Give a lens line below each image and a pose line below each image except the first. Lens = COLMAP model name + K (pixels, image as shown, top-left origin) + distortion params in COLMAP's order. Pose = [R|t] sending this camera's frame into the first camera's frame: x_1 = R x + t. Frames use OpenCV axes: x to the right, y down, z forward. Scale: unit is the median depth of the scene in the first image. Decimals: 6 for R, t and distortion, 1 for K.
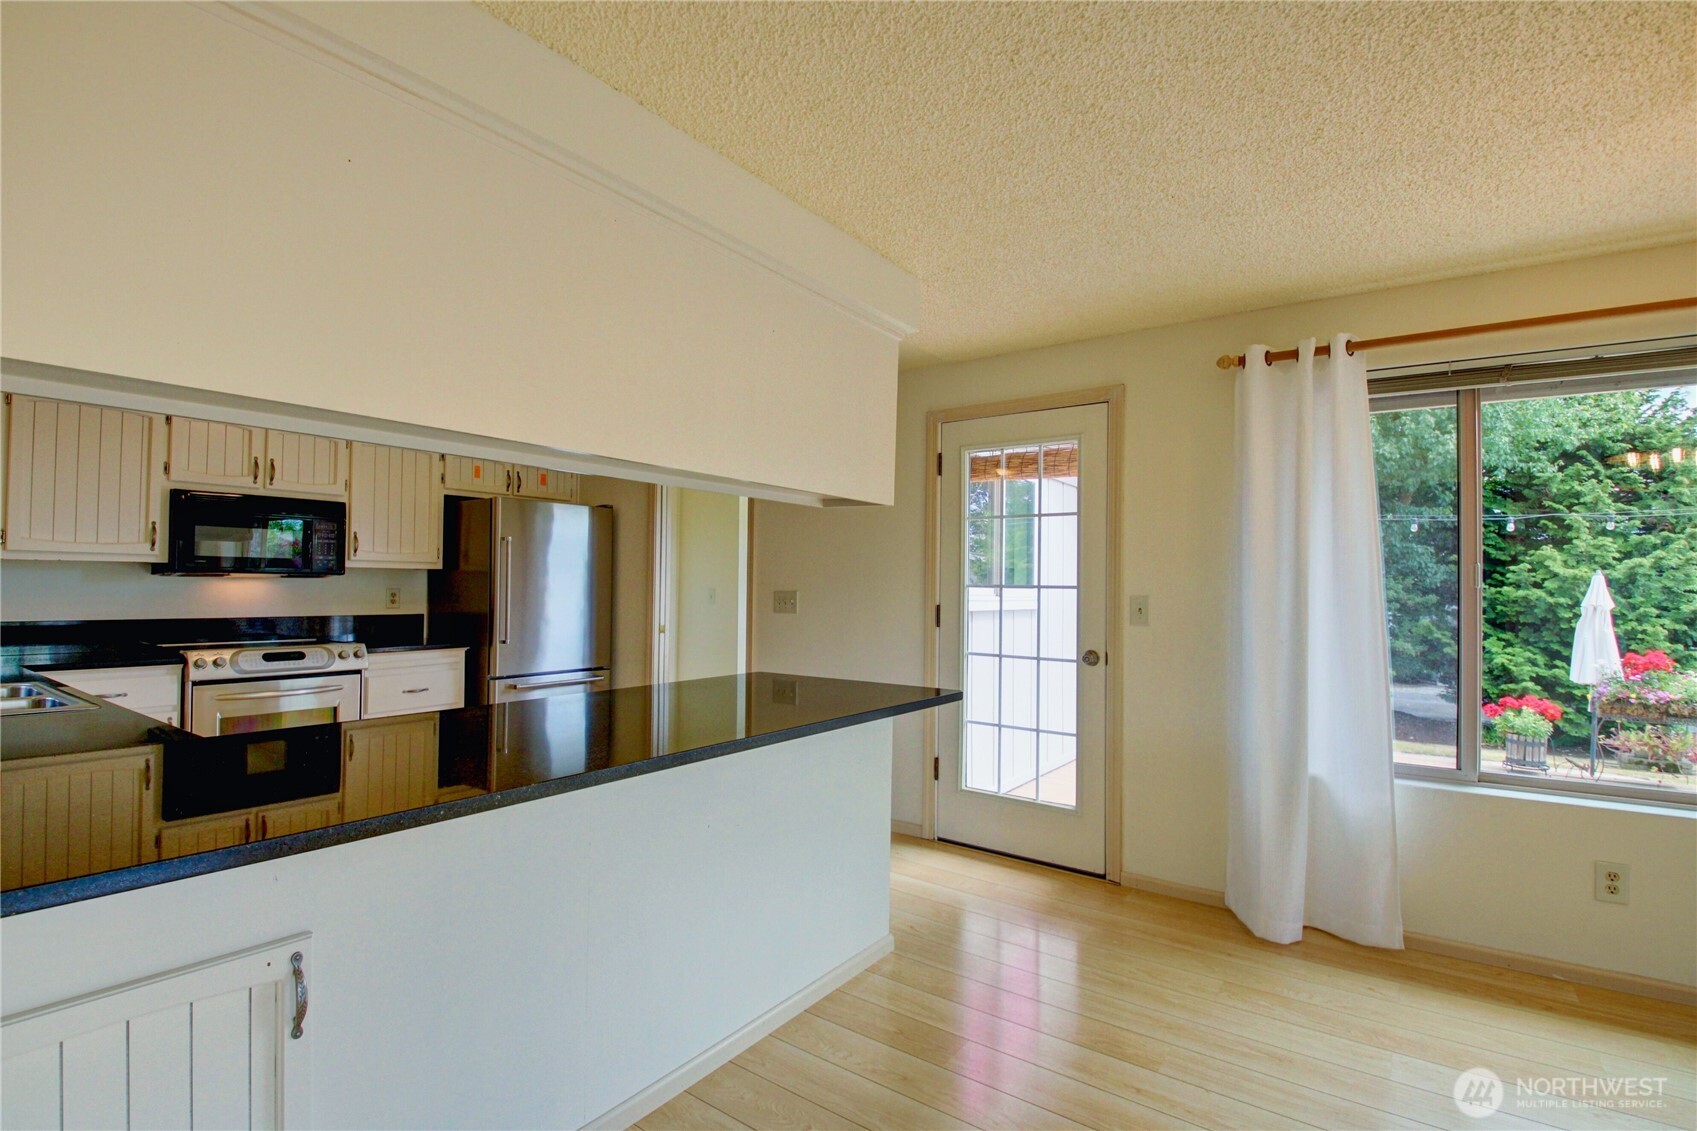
lens RADIAL K [[790.7, 0, 846.2], [0, 790.7, 572.9], [0, 0, 1]] dist [0.015163, -0.025918]
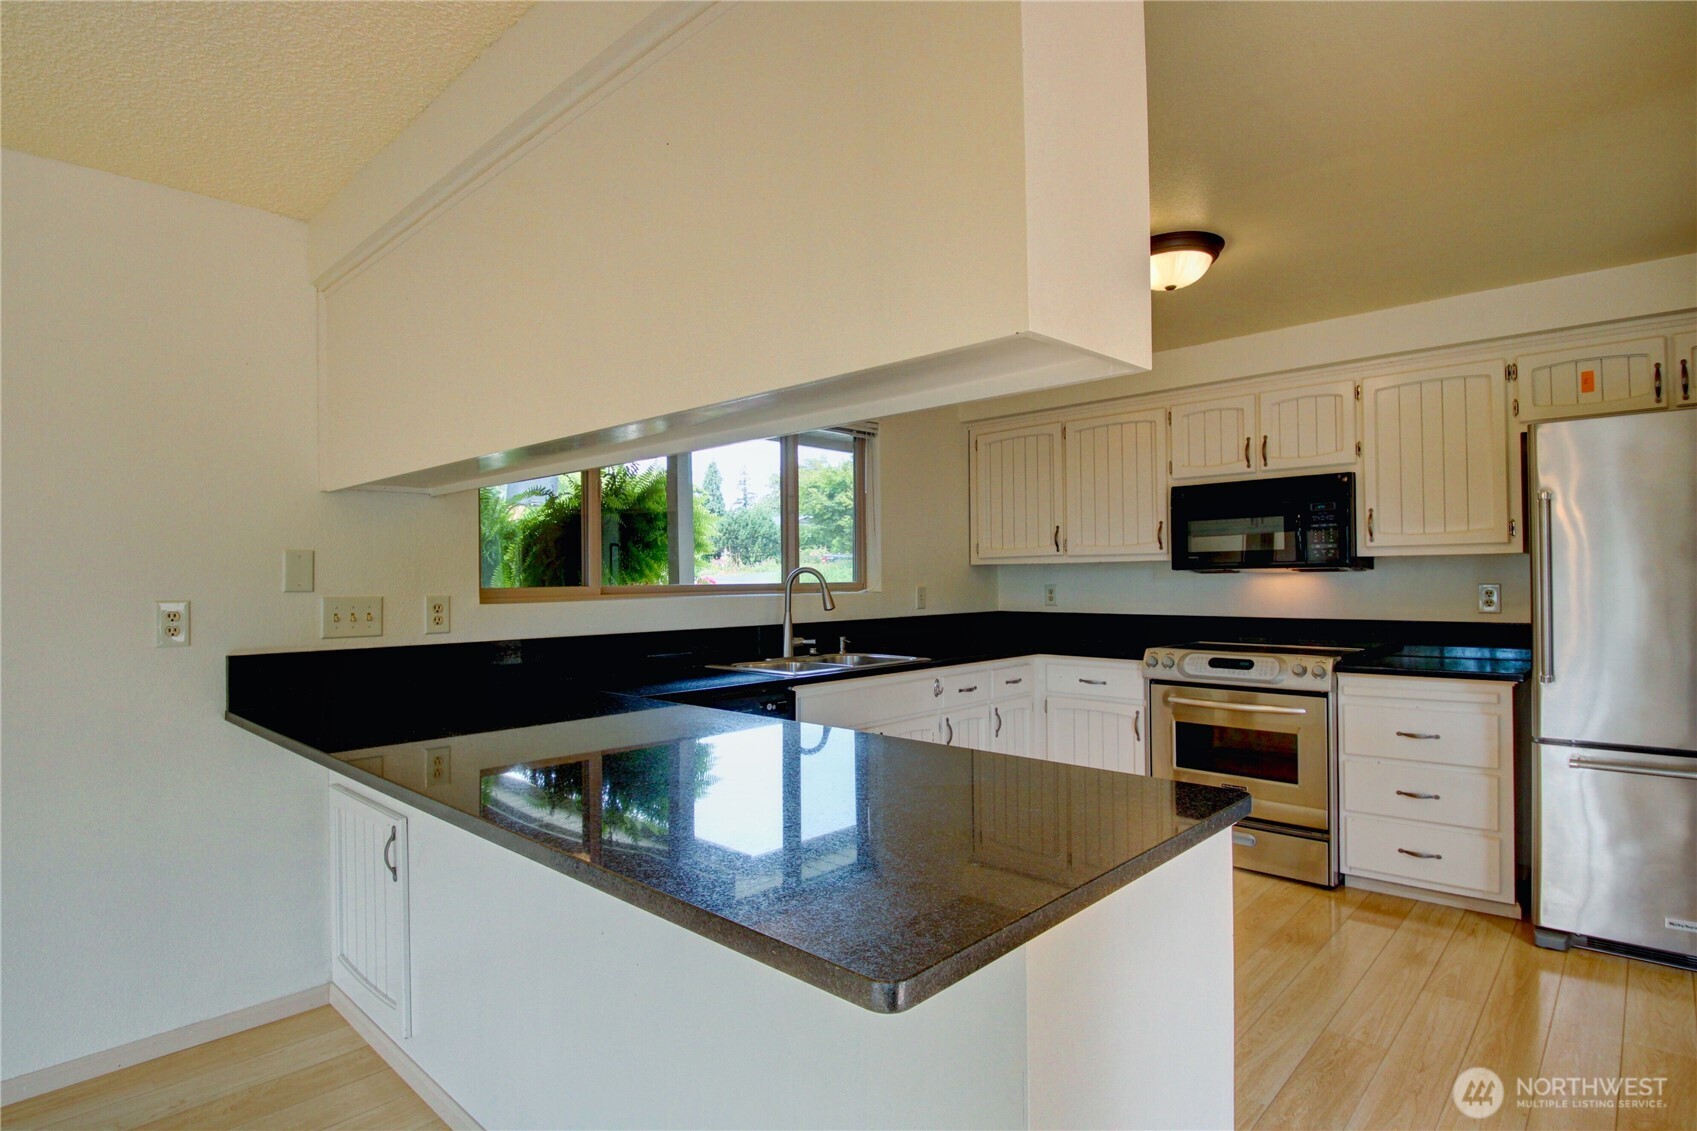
lens RADIAL K [[848.7, 0, 840.2], [0, 848.7, 568.4], [0, 0, 1]] dist [0.007535, -0.021797]
pose [[-0.133587, -0.023137, -0.990767, 0.274673], [0.023524, 0.999372, -0.026510, 0.016322], [0.990758, -0.026848, -0.132959, 0.712029]]
